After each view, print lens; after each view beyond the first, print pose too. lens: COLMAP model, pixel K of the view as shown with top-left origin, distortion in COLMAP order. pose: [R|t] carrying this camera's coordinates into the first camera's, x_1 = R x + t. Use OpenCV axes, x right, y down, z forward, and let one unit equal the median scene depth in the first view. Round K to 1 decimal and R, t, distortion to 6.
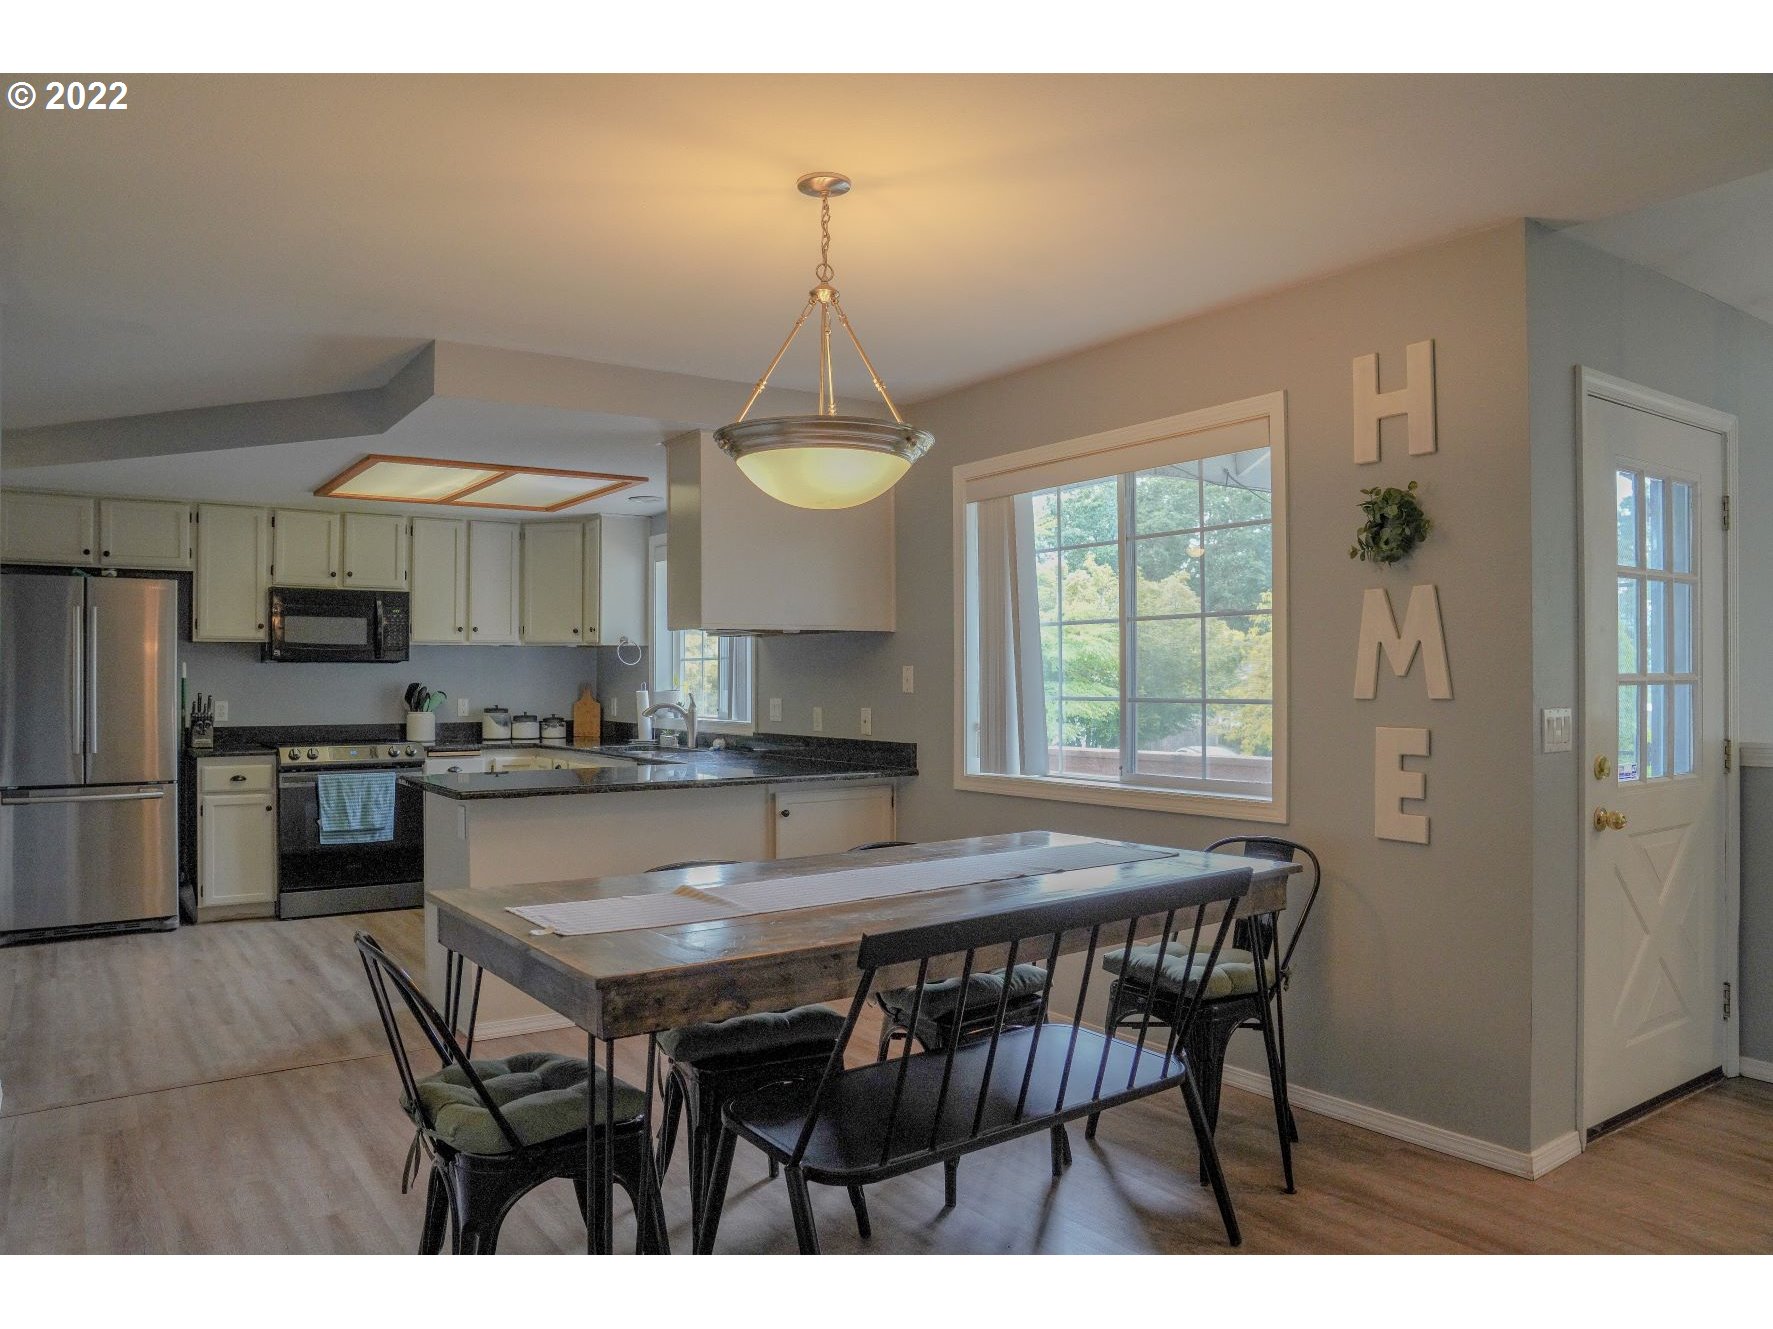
lens RADIAL K [[1232.5, 0, 872.4], [0, 1232.5, 670.8], [0, 0, 1]] dist [-0.128863, 0.094239]
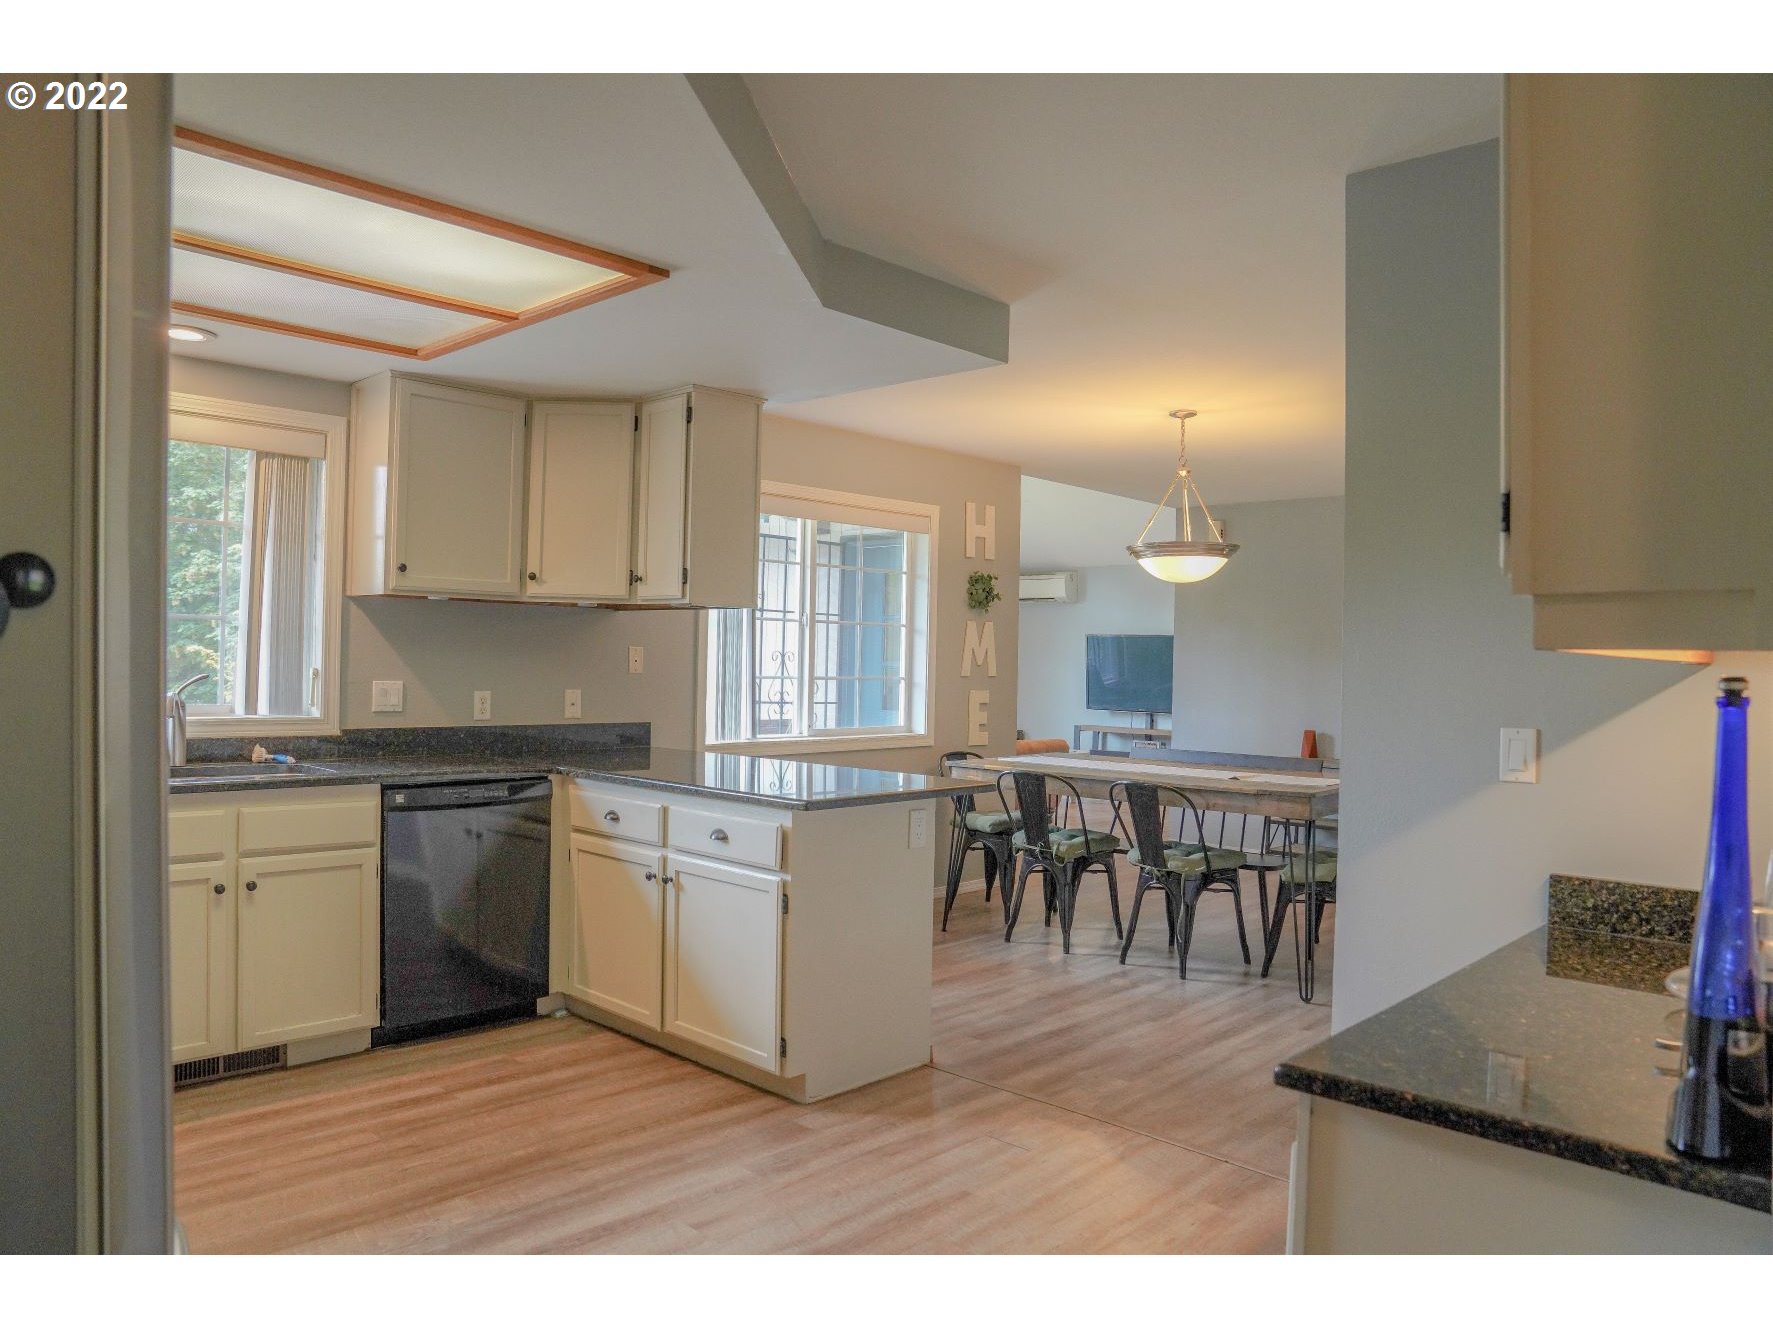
lens RADIAL K [[1232.5, 0, 872.4], [0, 1232.5, 670.8], [0, 0, 1]] dist [-0.128863, 0.094239]
pose [[-0.198666, -0.007314, 0.980040, -0.794238], [-0.024251, 0.999703, 0.002545, 0.006765], [-0.979767, -0.023261, -0.198784, 0.801101]]
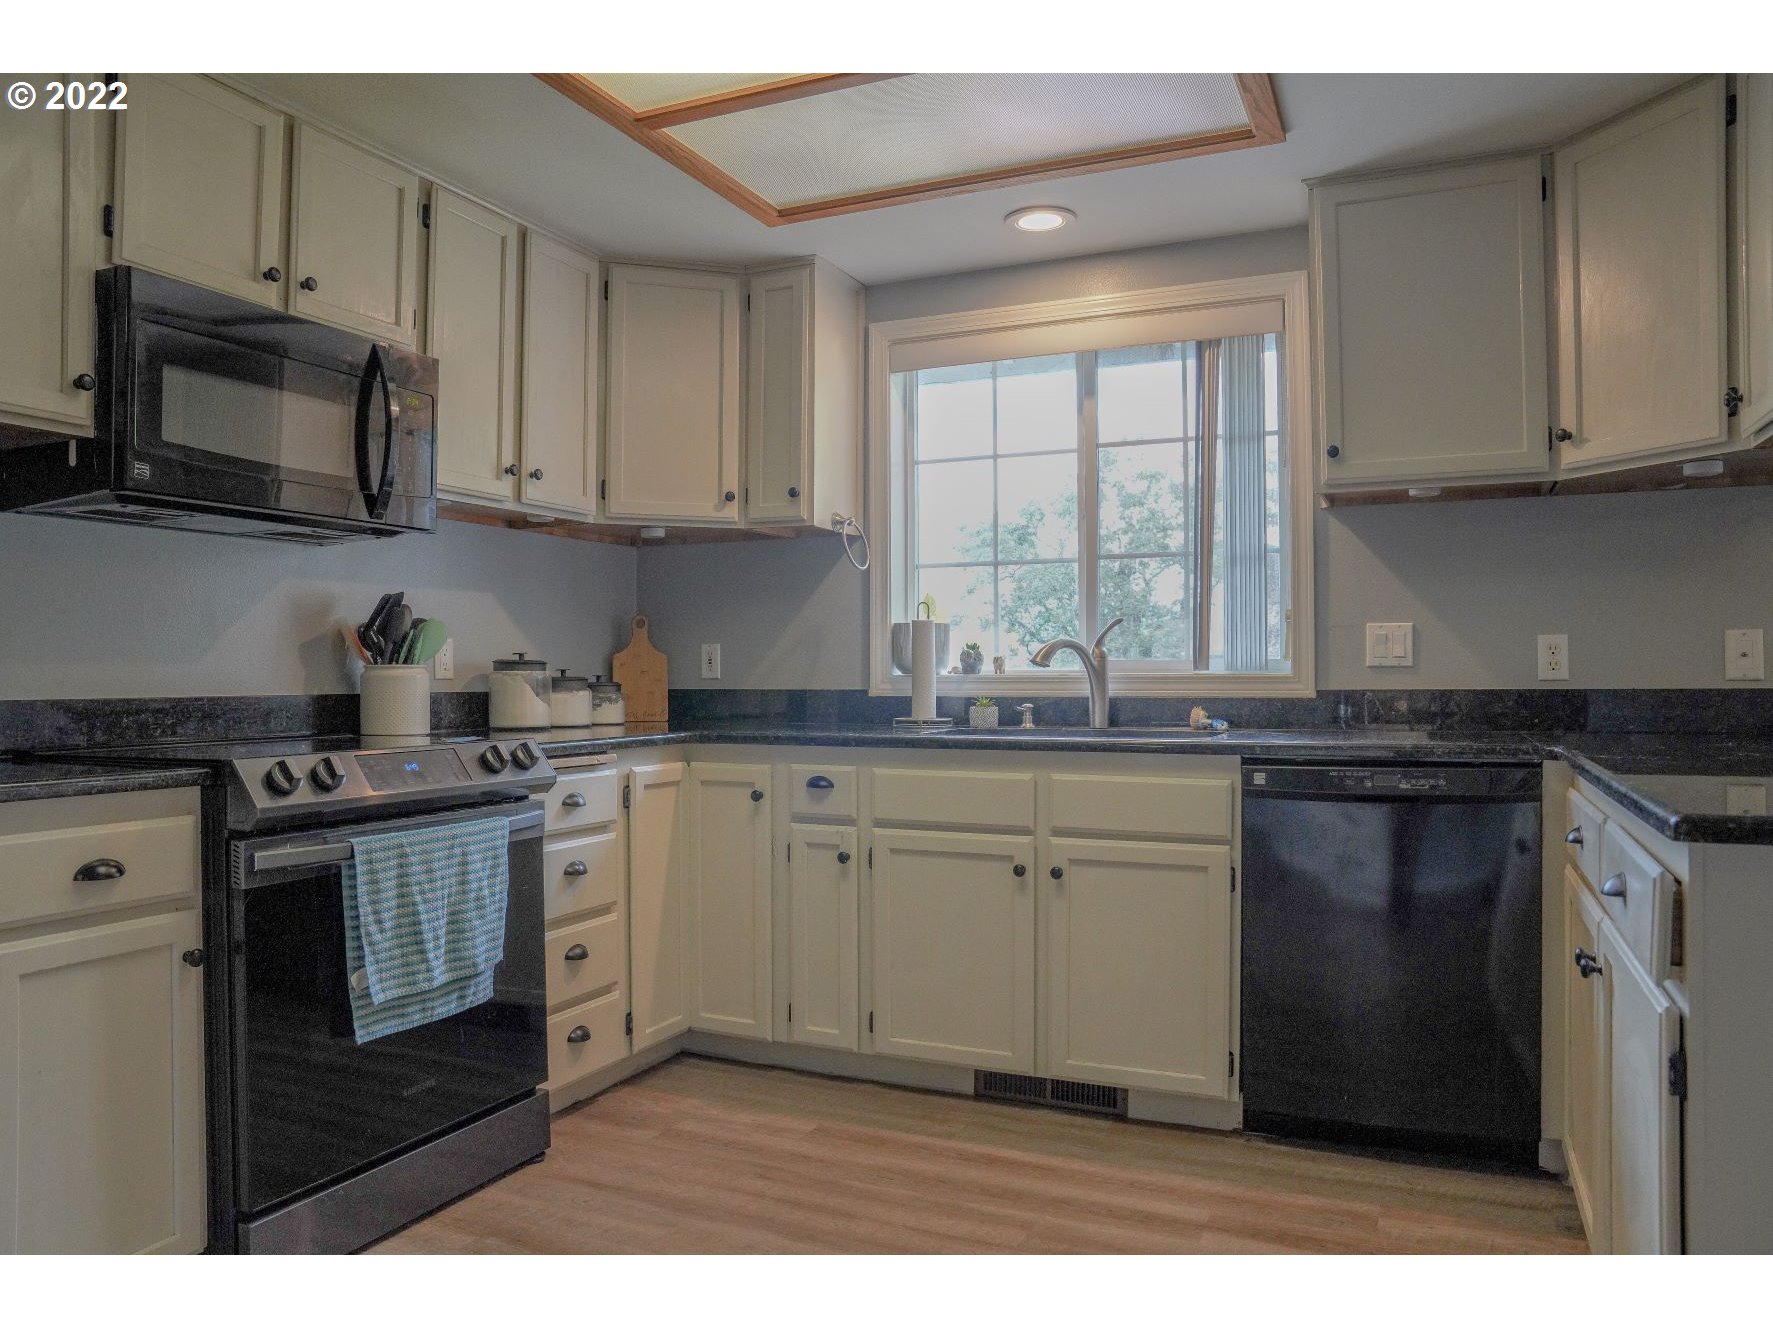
lens RADIAL K [[1232.5, 0, 872.4], [0, 1232.5, 670.8], [0, 0, 1]] dist [-0.128863, 0.094239]
pose [[0.861122, -0.000634, 0.508399, -0.491473], [0.000404, 1.000000, 0.000562, 0.039462], [-0.508399, -0.000279, 0.861122, 0.625529]]
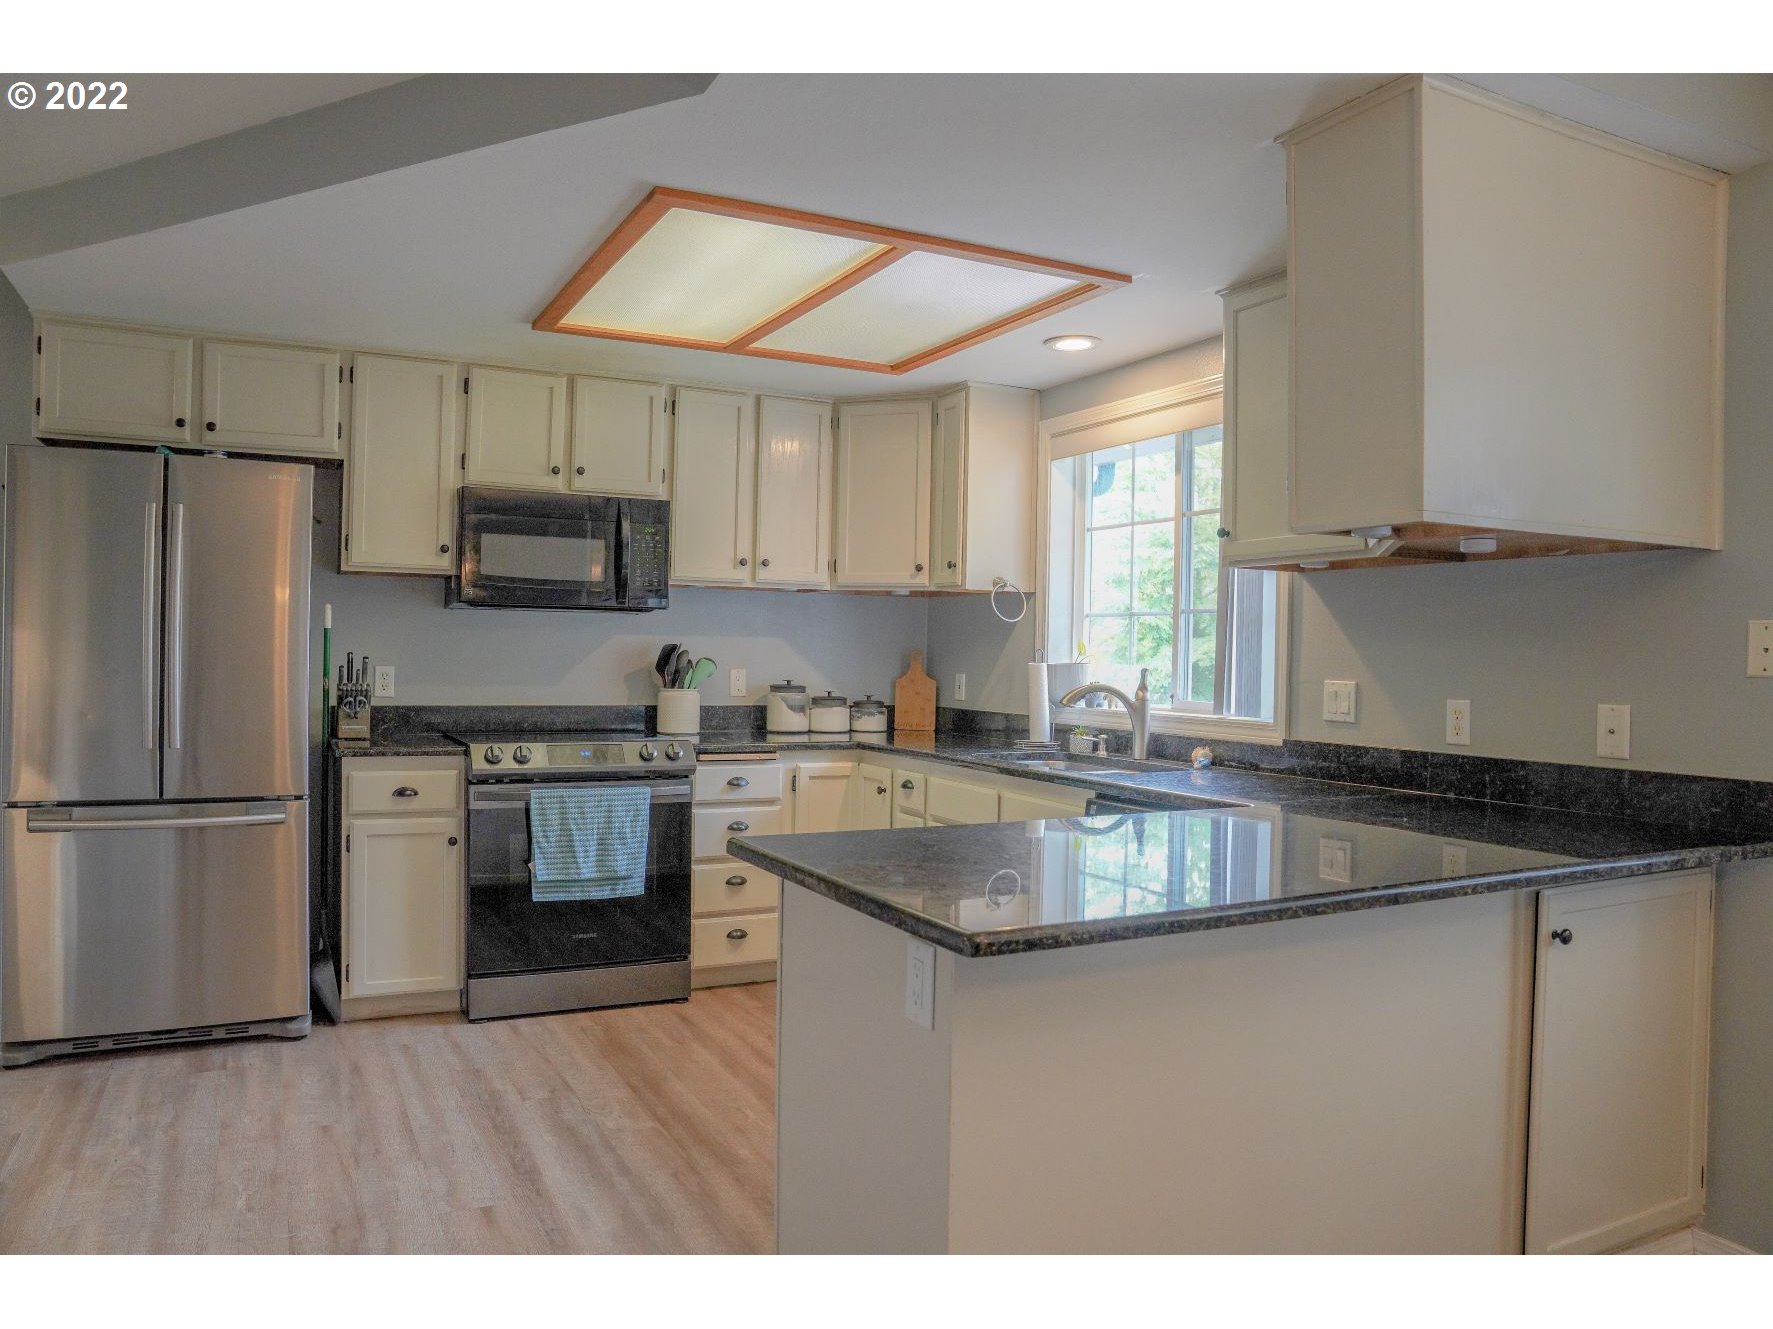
lens RADIAL K [[1232.5, 0, 872.4], [0, 1232.5, 670.8], [0, 0, 1]] dist [-0.128863, 0.094239]
pose [[0.990406, 0.021528, -0.136499, -0.199014], [-0.019110, 0.999637, 0.019004, 0.010715], [0.136859, -0.016213, 0.990458, 0.398281]]
